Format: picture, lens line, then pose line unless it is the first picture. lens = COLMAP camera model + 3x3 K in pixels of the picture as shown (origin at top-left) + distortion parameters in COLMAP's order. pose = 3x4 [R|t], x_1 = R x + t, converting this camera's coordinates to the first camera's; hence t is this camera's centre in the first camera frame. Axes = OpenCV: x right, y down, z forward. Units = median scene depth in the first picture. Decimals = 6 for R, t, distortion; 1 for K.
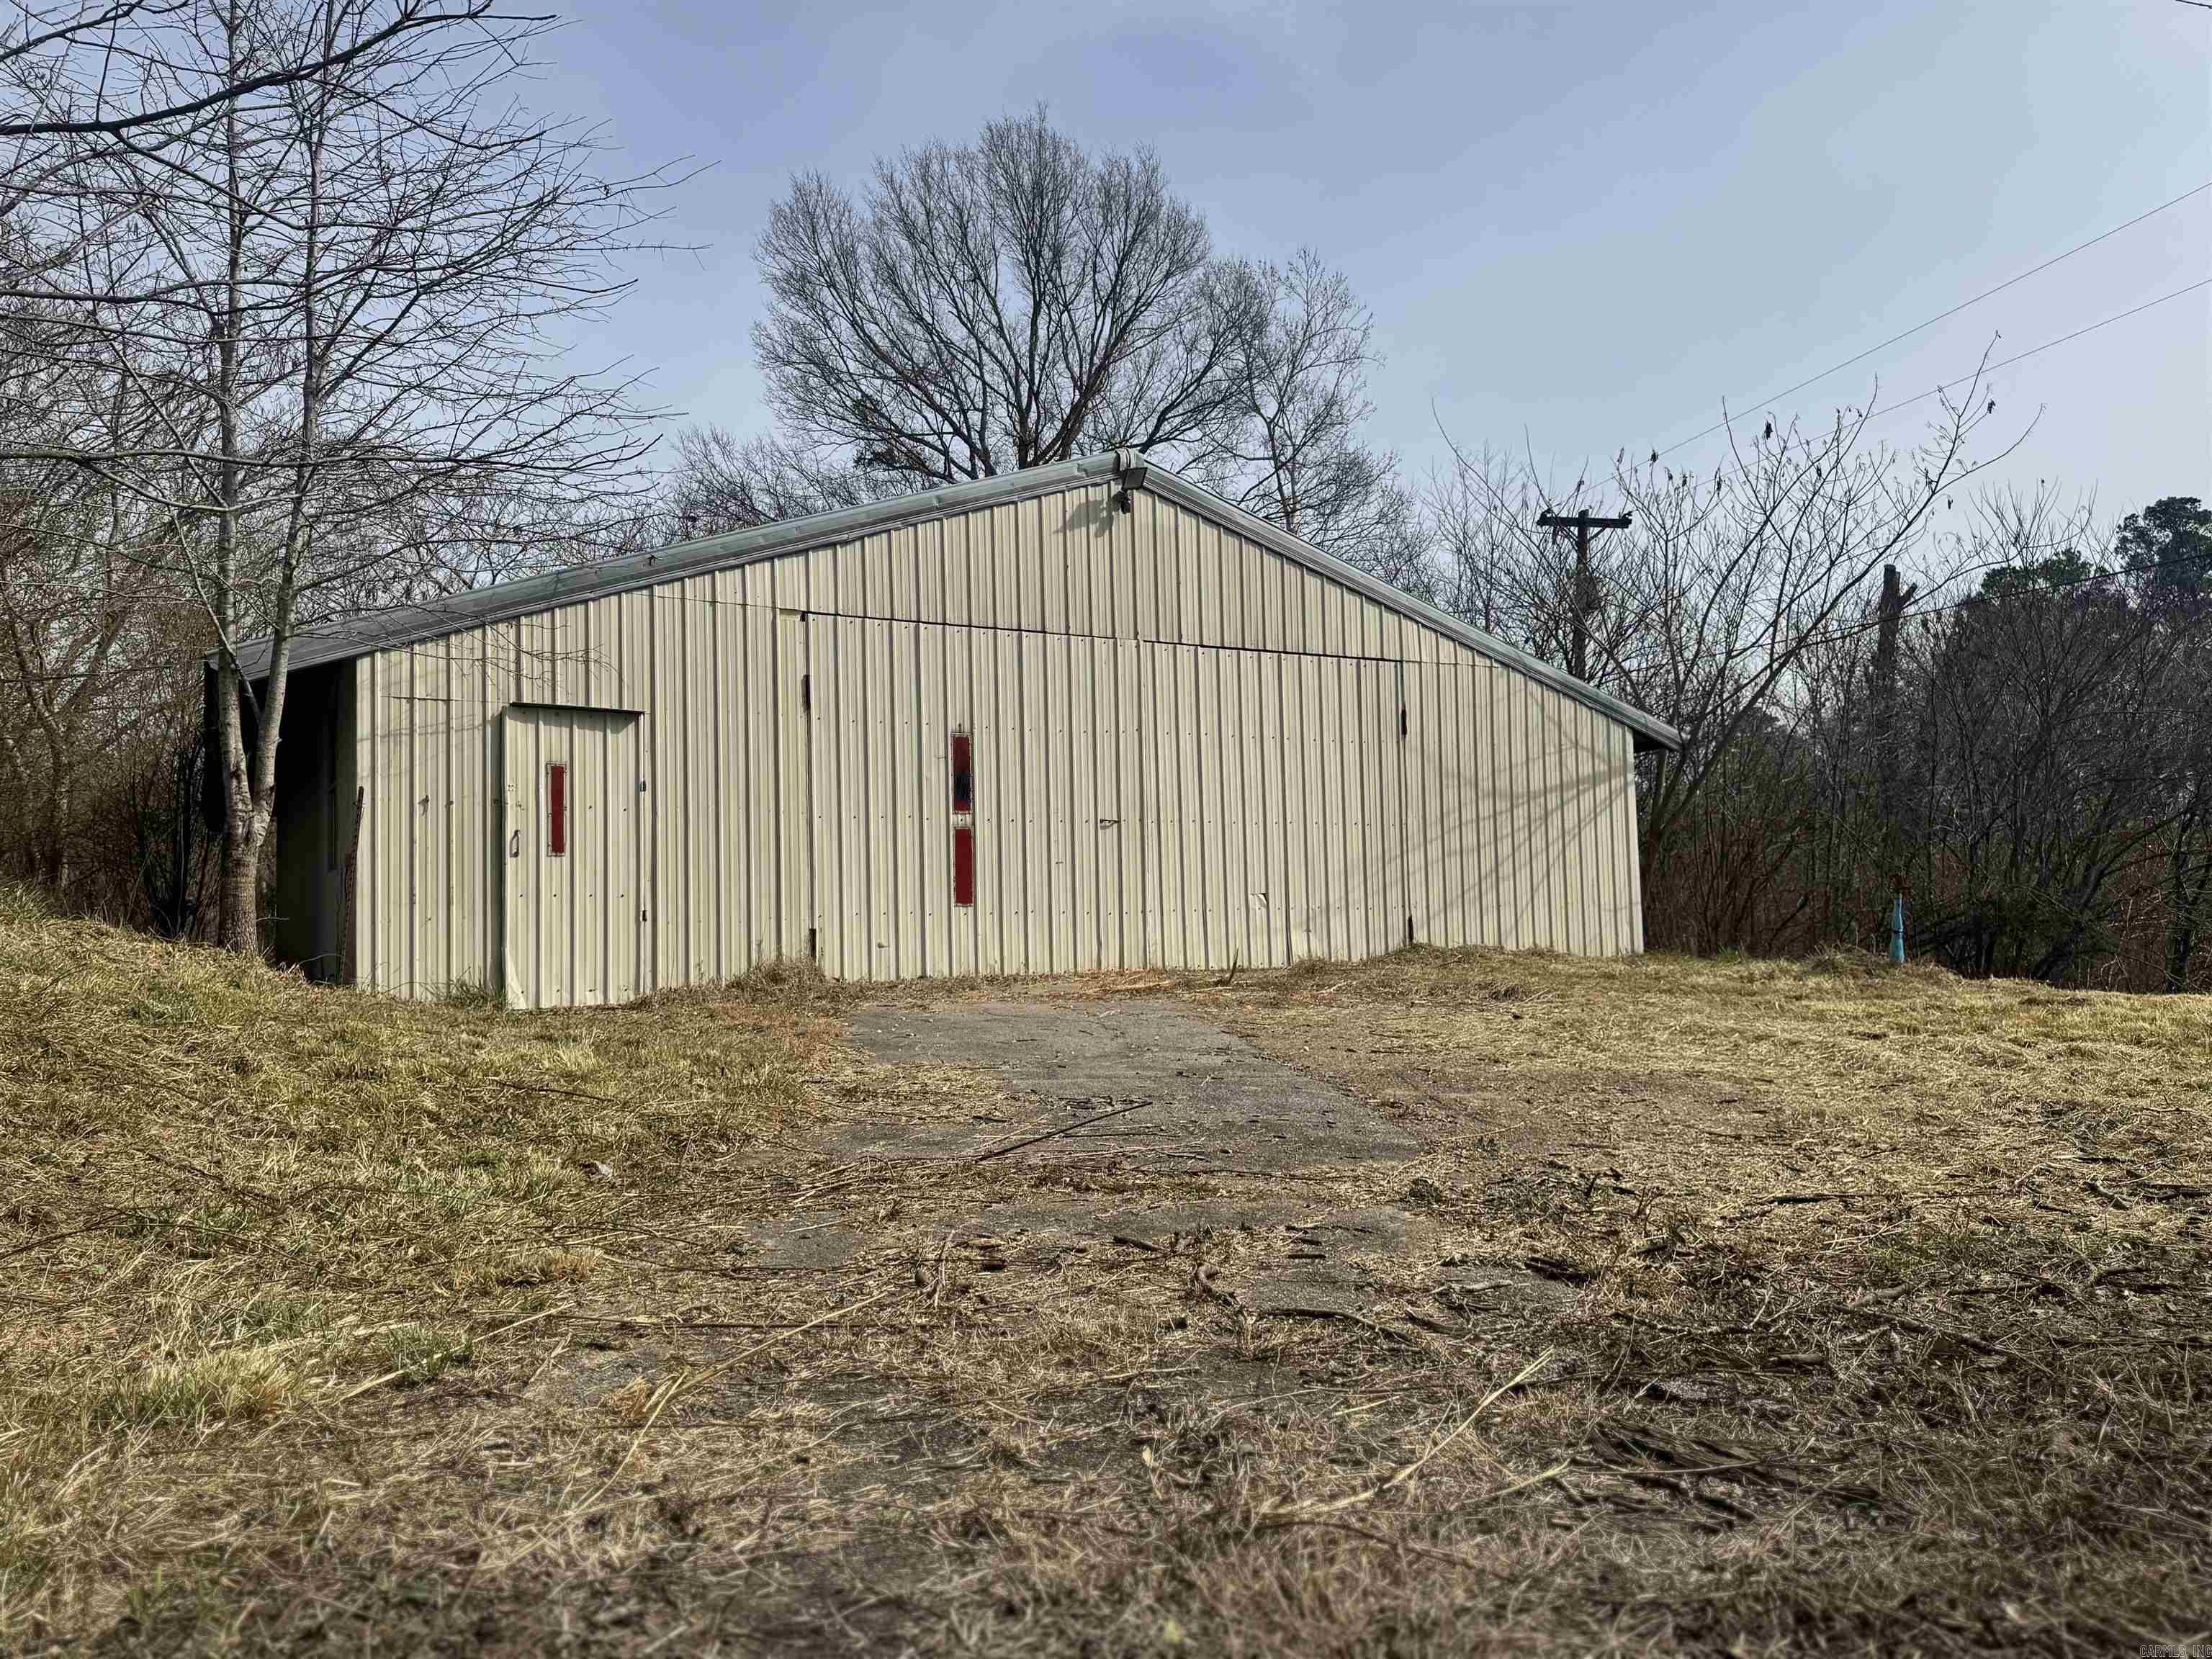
lens RADIAL K [[1558.2, 0, 1110.8], [0, 1558.2, 829.6], [0, 0, 1]] dist [0.053608, -0.056636]
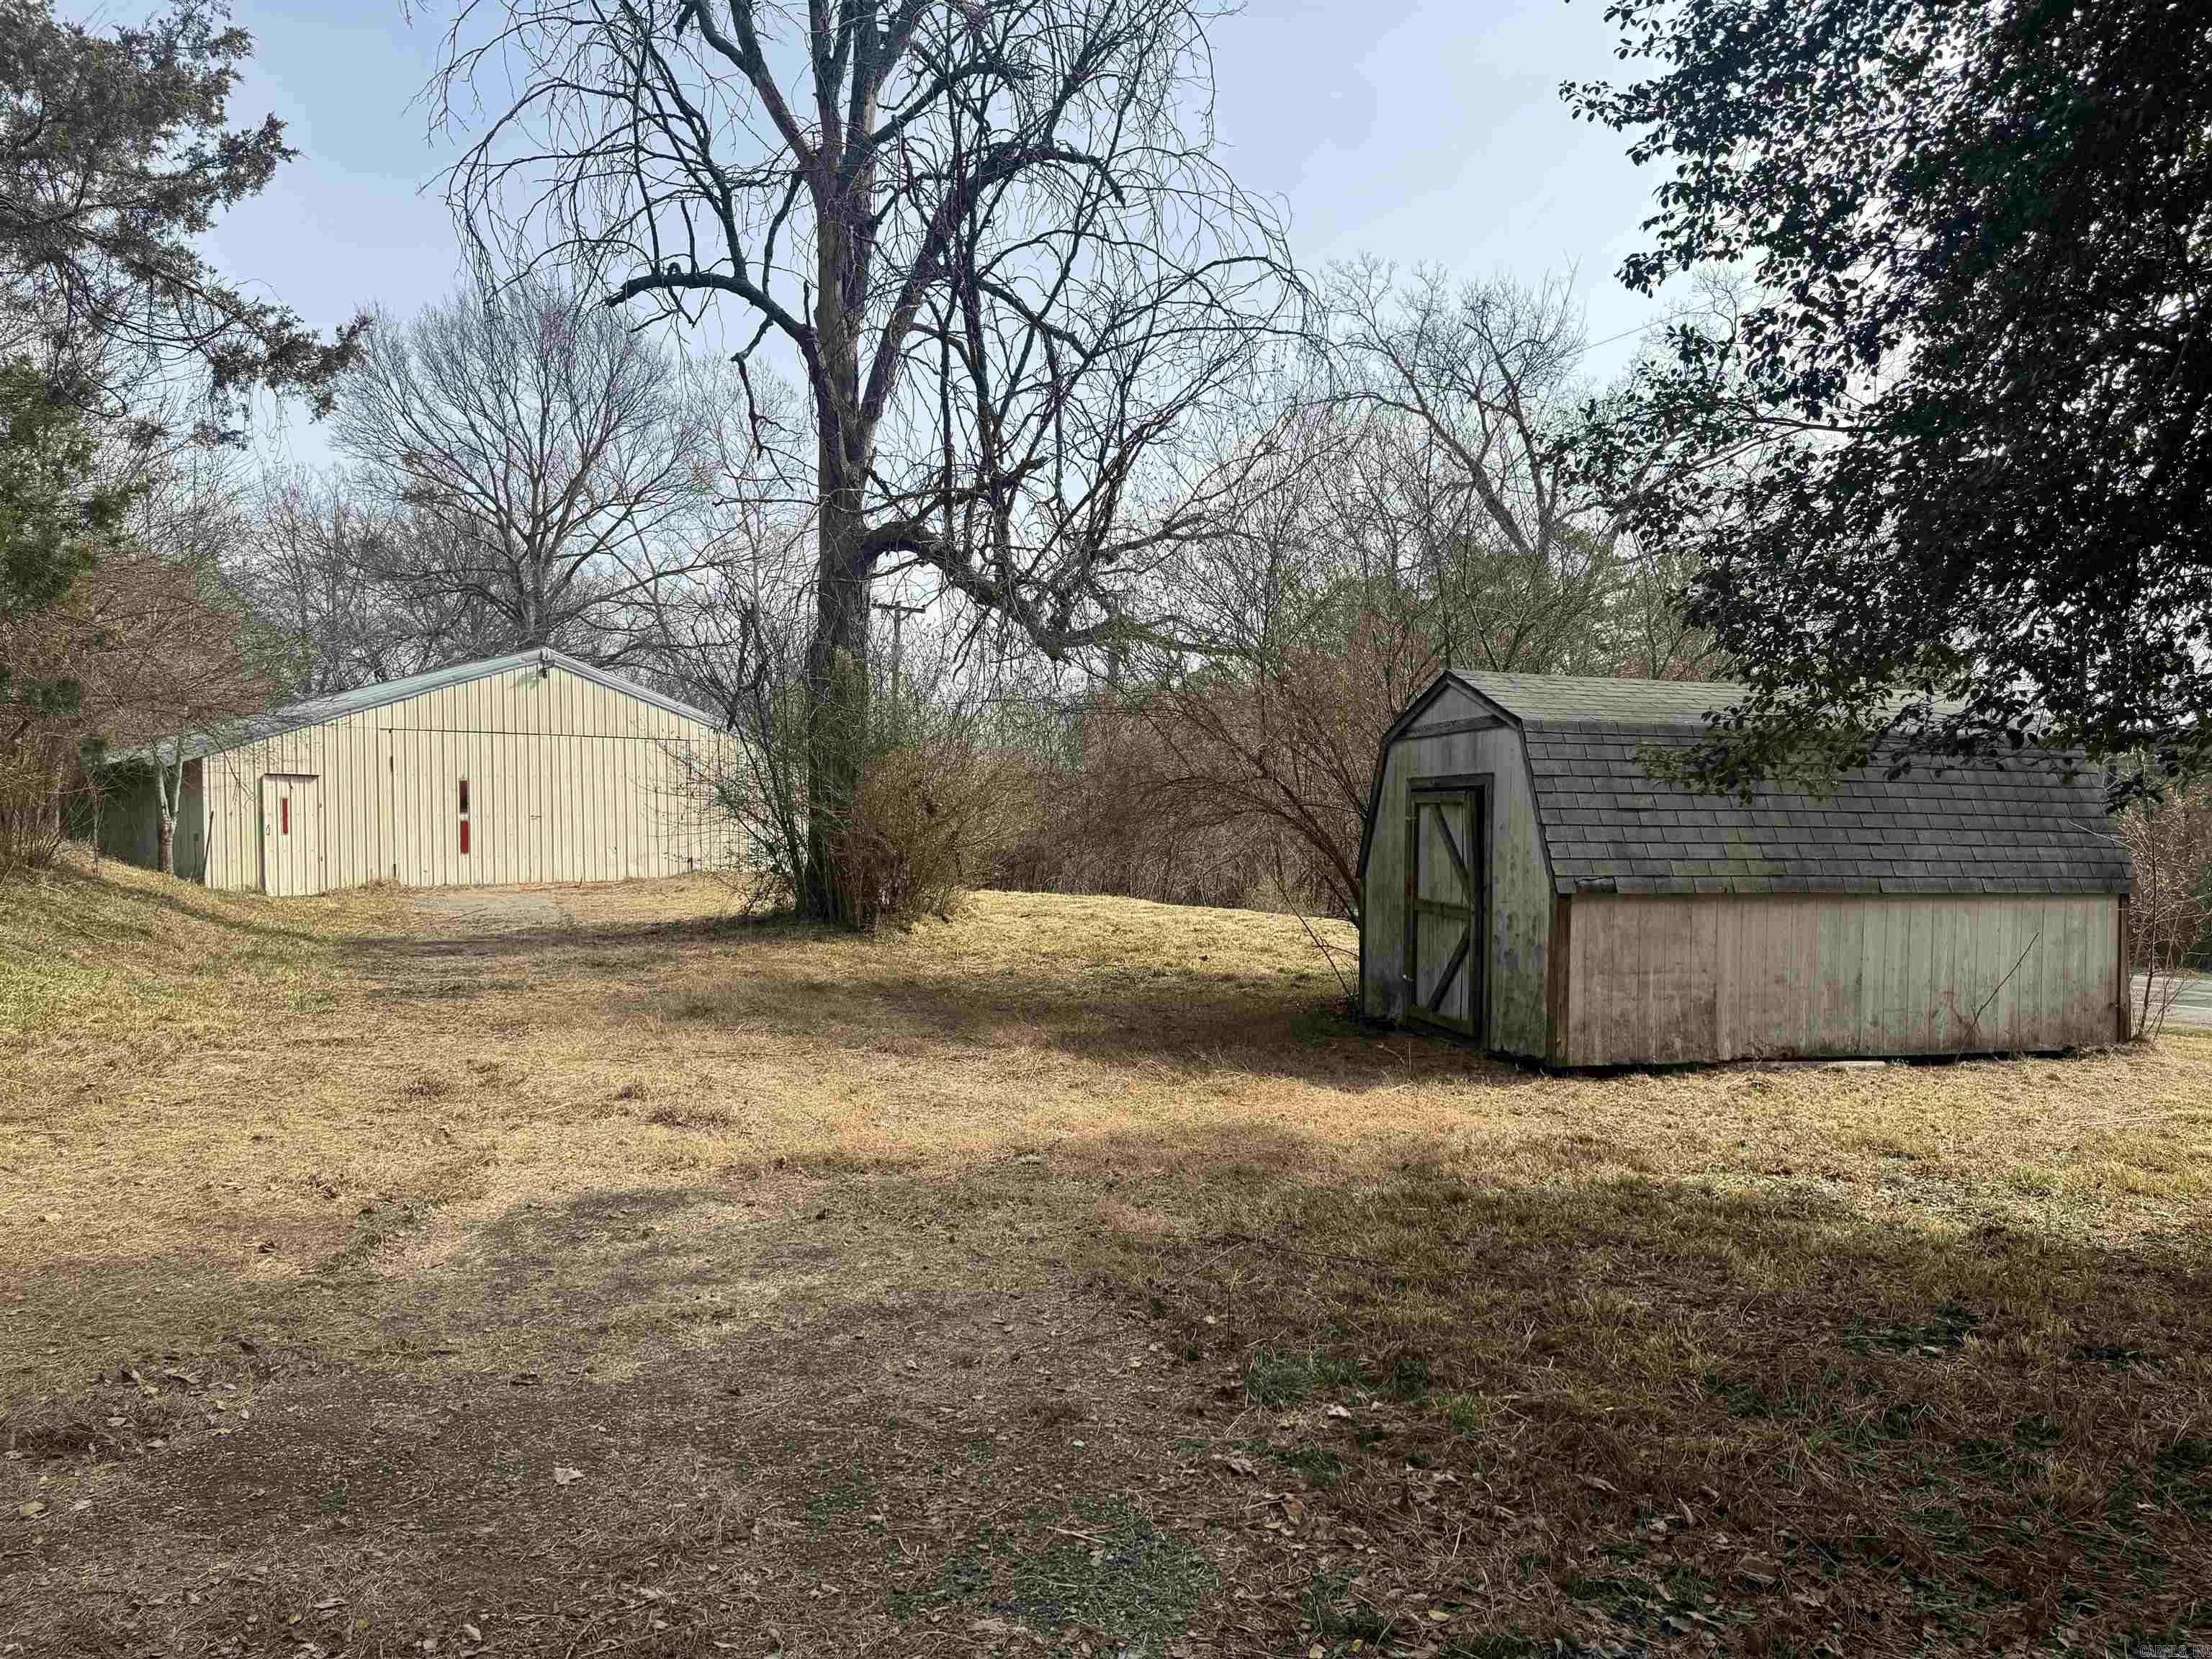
lens RADIAL K [[1558.2, 0, 1096.1], [0, 1558.2, 832.1], [0, 0, 1]] dist [0.053608, -0.056636]
pose [[0.966005, 0.009820, 0.258337, 0.221724], [-0.023024, 0.998575, 0.048136, -0.124573], [-0.257496, -0.052448, 0.964855, -1.577585]]
